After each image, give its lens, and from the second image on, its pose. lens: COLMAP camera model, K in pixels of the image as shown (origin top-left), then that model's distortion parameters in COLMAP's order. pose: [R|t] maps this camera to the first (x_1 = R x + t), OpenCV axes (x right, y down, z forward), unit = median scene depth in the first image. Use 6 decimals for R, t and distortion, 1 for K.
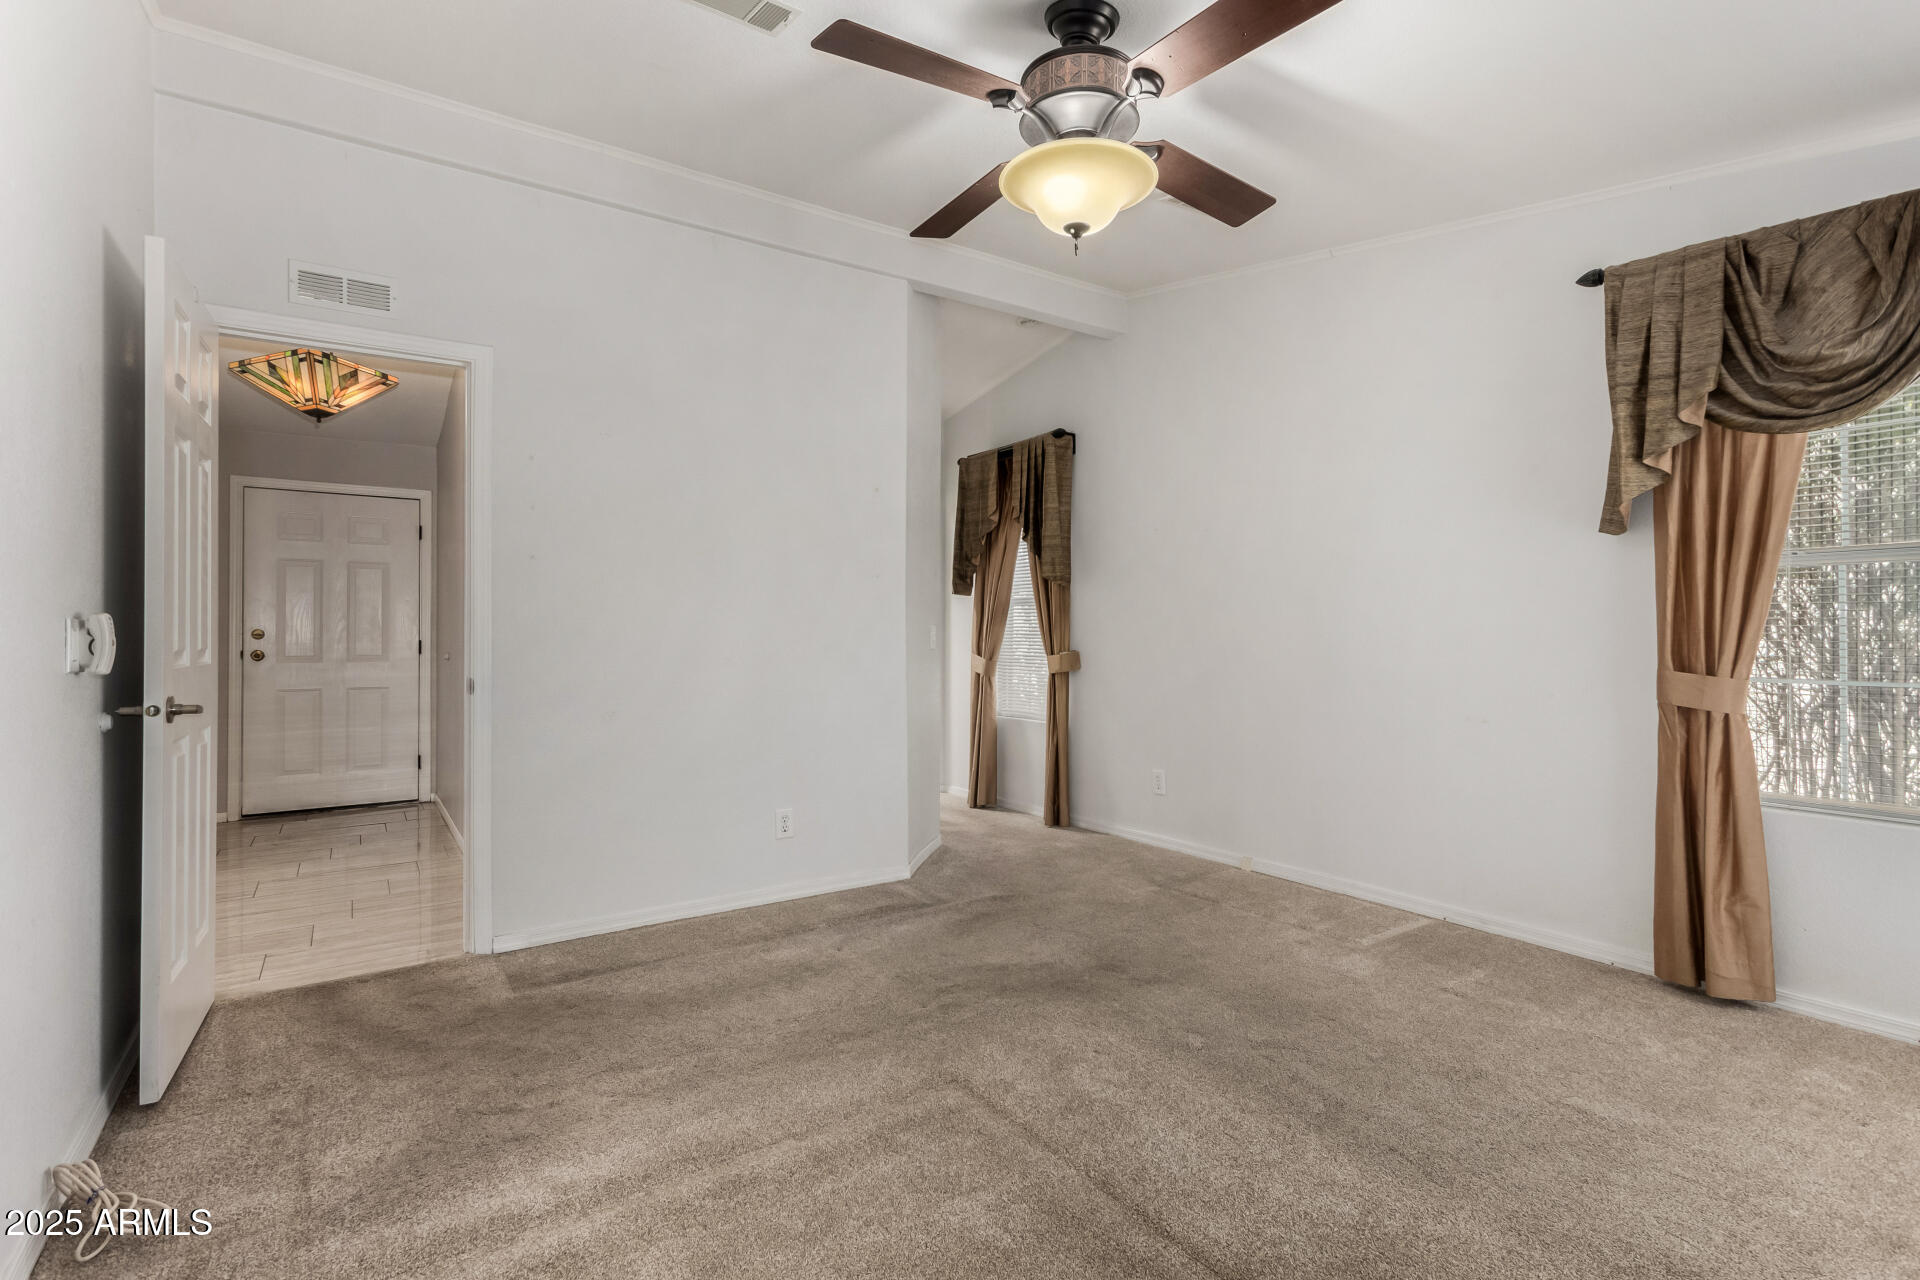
lens RADIAL K [[877.4, 0, 963.0], [0, 877.4, 631.7], [0, 0, 1]] dist [0.000428, 0.000305]
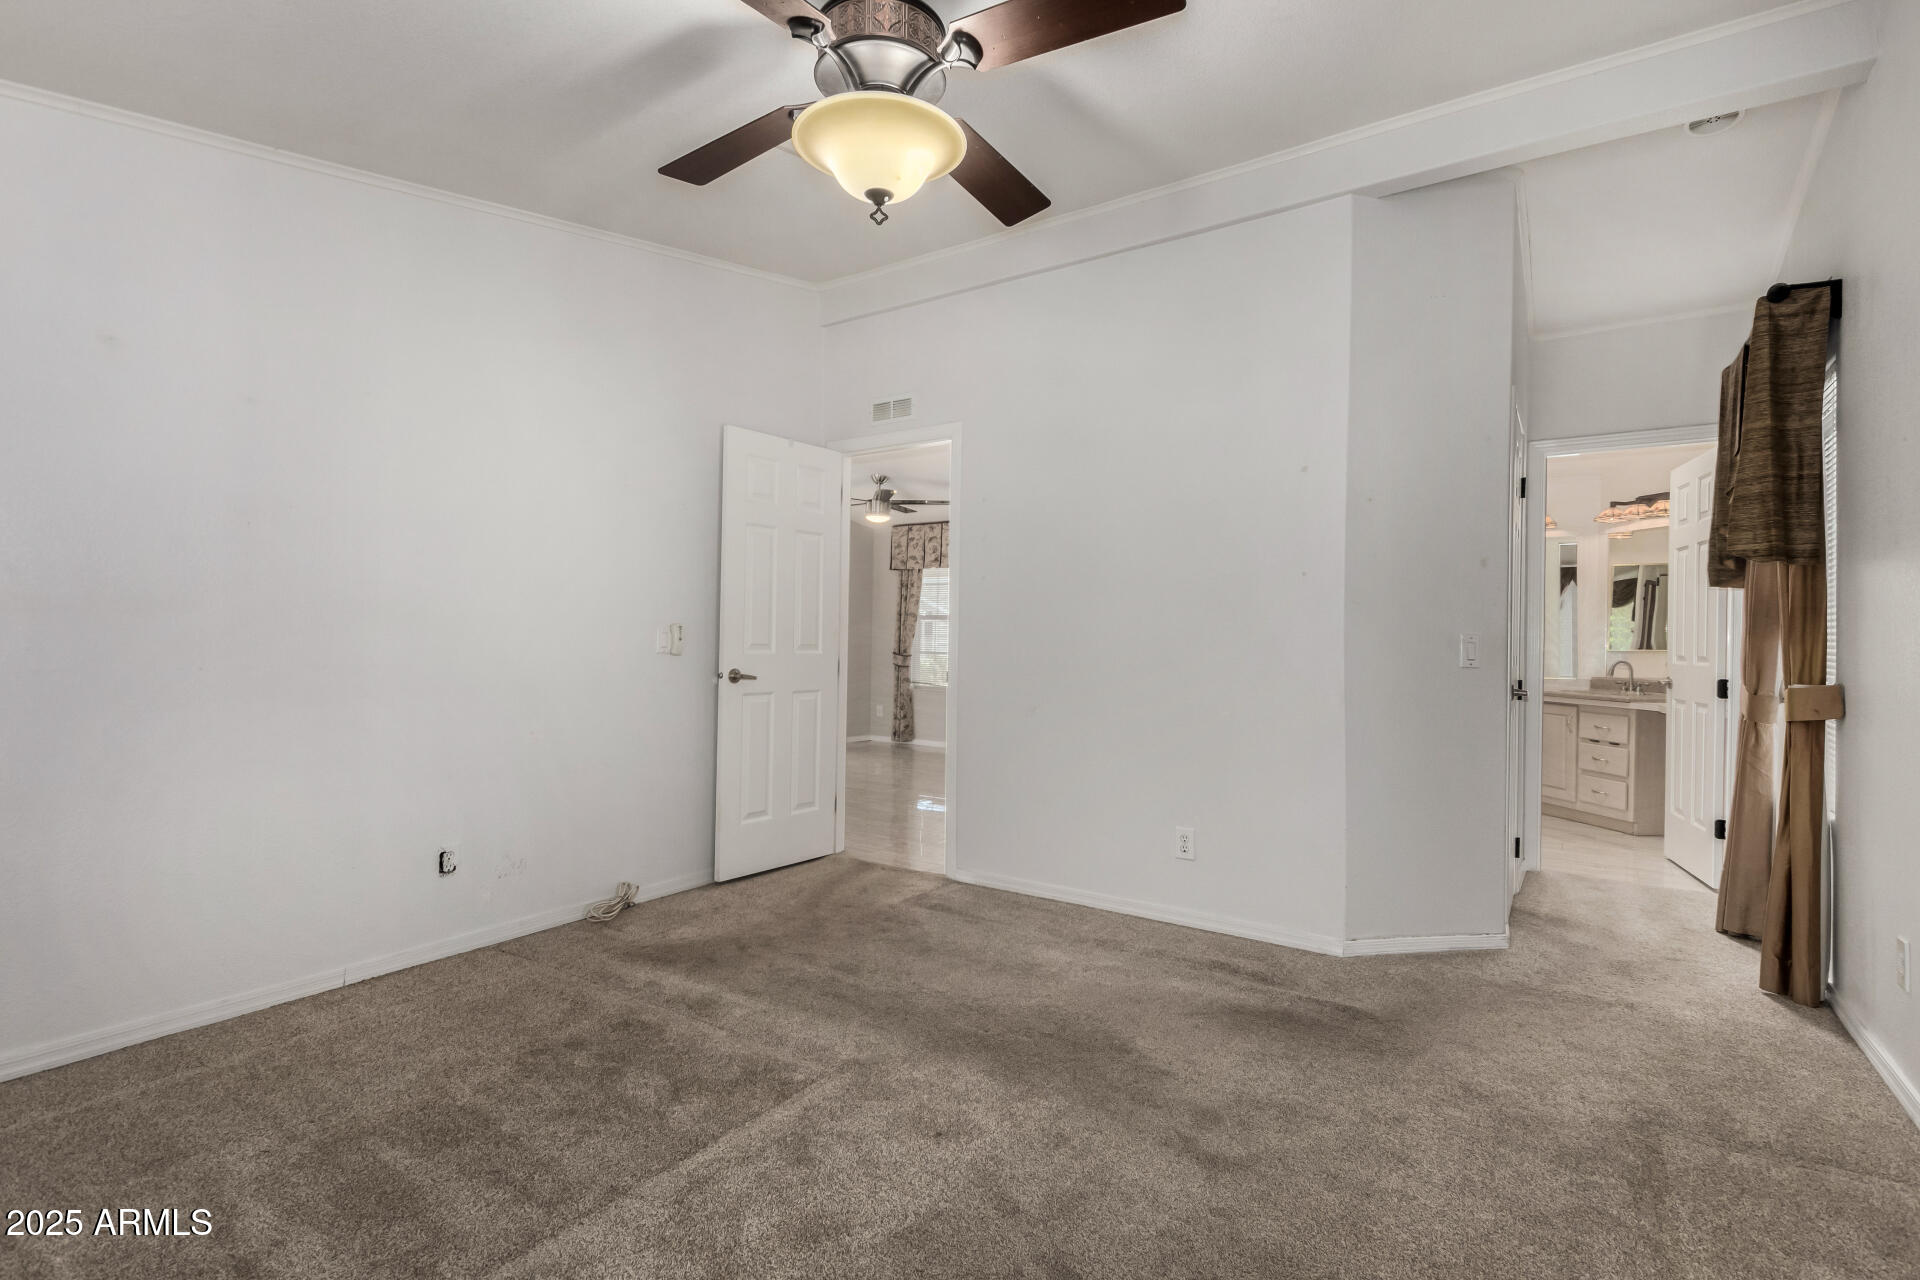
lens RADIAL K [[877.4, 0, 964.3], [0, 877.4, 635.6], [0, 0, 1]] dist [0.000428, 0.000305]
pose [[0.389678, 0.008465, -0.920912, 0.696887], [-0.010819, 0.999931, 0.004613, -0.006930], [0.920888, 0.008165, 0.389742, 0.508455]]
